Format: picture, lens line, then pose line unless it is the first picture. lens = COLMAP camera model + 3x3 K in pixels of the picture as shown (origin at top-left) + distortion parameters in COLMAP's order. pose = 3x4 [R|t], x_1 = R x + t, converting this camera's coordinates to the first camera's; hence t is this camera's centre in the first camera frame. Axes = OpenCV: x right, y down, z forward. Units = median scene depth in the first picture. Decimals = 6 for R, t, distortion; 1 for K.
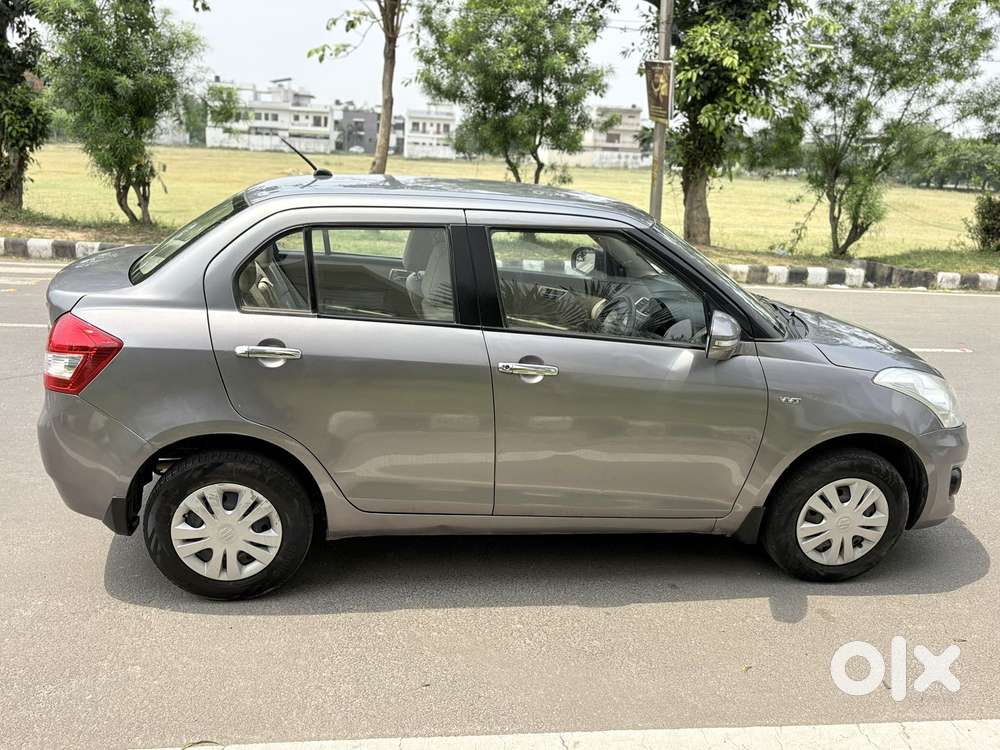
lens RADIAL K [[763.6, 0, 500.0], [0, 763.6, 375.0], [0, 0, 1]] dist [0.009613, 0.013402]
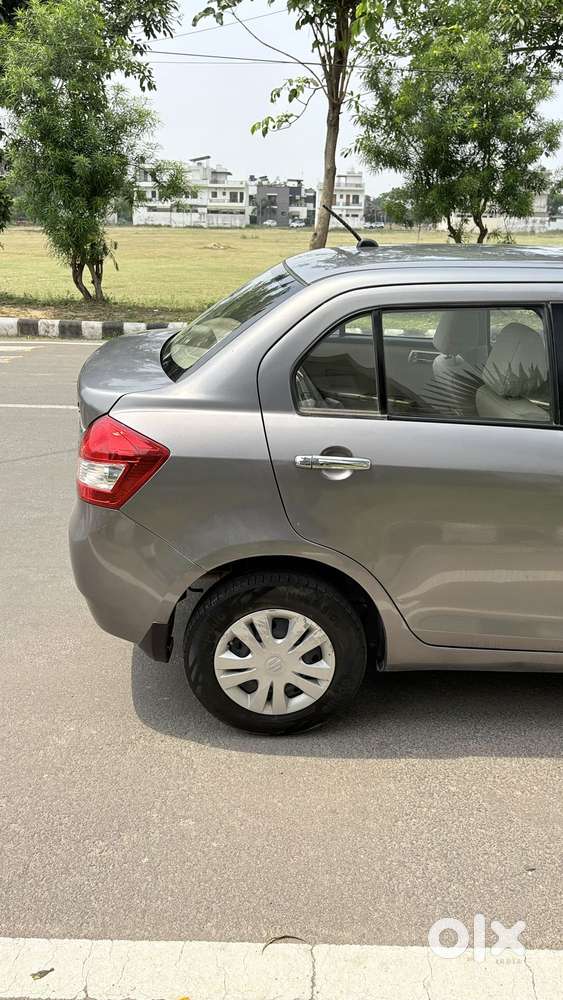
lens RADIAL K [[683.5, 0, 282.2], [0, 683.5, 458.6], [0, 0, 1]] dist [0.021173, 0.001022]
pose [[0.993178, 0.008189, -0.116323, -0.108320], [-0.002869, 0.998946, 0.045821, -0.027065], [0.116575, -0.045174, 0.992154, 0.097317]]
